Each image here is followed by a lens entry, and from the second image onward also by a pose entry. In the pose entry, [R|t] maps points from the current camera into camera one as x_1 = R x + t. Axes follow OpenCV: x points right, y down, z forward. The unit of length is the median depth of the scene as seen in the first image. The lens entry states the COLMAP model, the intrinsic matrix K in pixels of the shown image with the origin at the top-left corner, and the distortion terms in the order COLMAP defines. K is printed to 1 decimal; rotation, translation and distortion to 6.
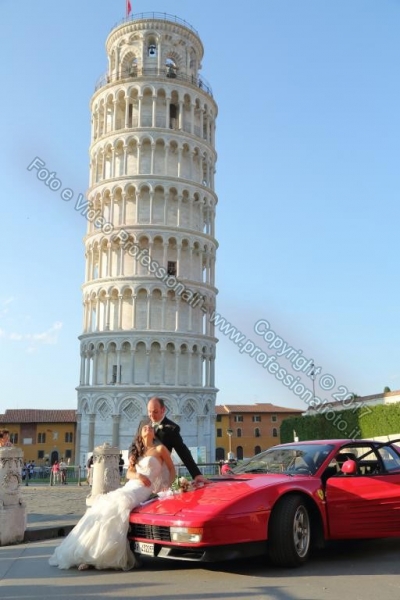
lens RADIAL K [[659.7, 0, 200.0], [0, 659.7, 300.0], [0, 0, 1]] dist [0.004348, 0.136509]
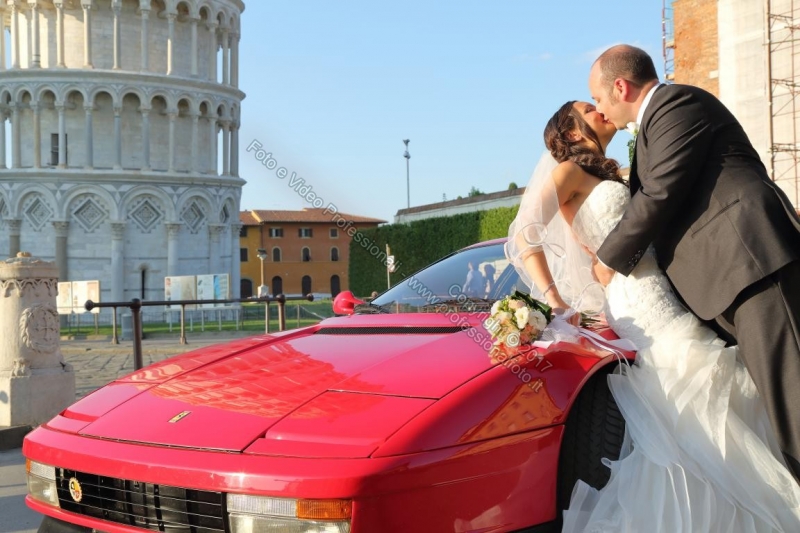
lens RADIAL K [[879.5, 0, 399.8], [0, 879.5, 287.5], [0, 0, 1]] dist [0.004348, 0.136509]
pose [[0.973229, -0.008087, 0.229695, -0.018876], [-0.042312, 0.975996, 0.213638, 0.054919], [-0.225909, -0.217638, 0.949526, 0.204471]]
